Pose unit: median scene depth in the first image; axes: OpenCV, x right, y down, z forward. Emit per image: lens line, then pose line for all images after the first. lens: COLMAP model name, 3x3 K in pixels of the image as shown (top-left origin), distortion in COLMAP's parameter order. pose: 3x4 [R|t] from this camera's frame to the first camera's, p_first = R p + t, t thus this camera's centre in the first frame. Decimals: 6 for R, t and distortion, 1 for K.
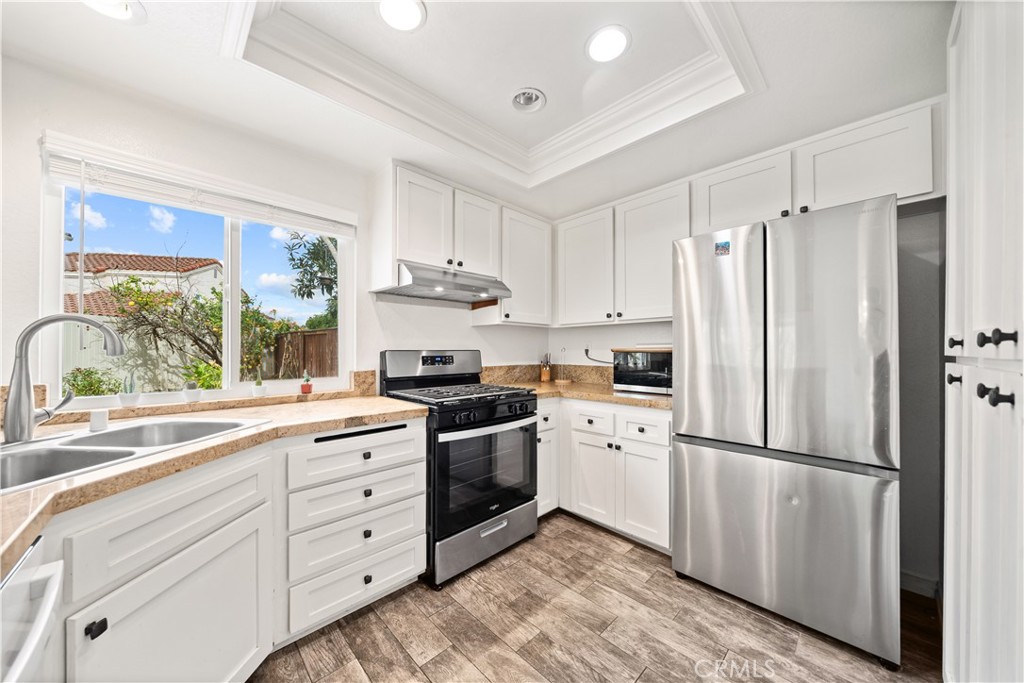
lens RADIAL K [[351.9, 0, 496.0], [0, 351.9, 353.5], [0, 0, 1]] dist [-0.005375, 0.000150]
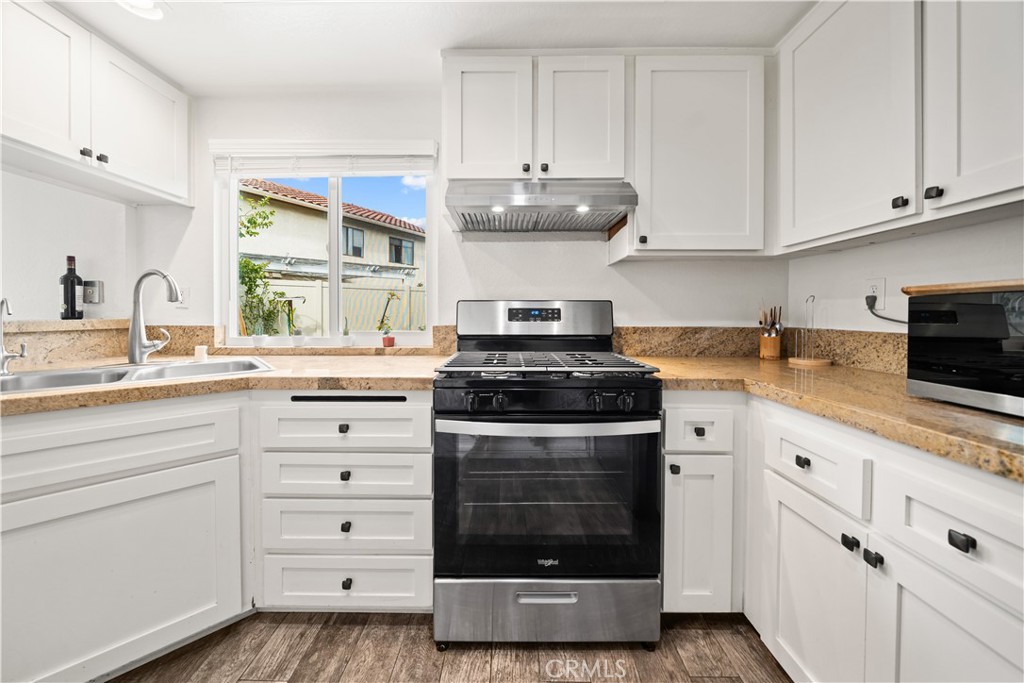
lens RADIAL K [[351.9, 0, 501.1], [0, 351.9, 319.2], [0, 0, 1]] dist [-0.005375, 0.000150]
pose [[0.728866, 0.013571, -0.684522, 0.290716], [-0.008951, 0.999907, 0.010292, 0.023214], [0.684598, -0.001375, 0.728920, 0.455396]]
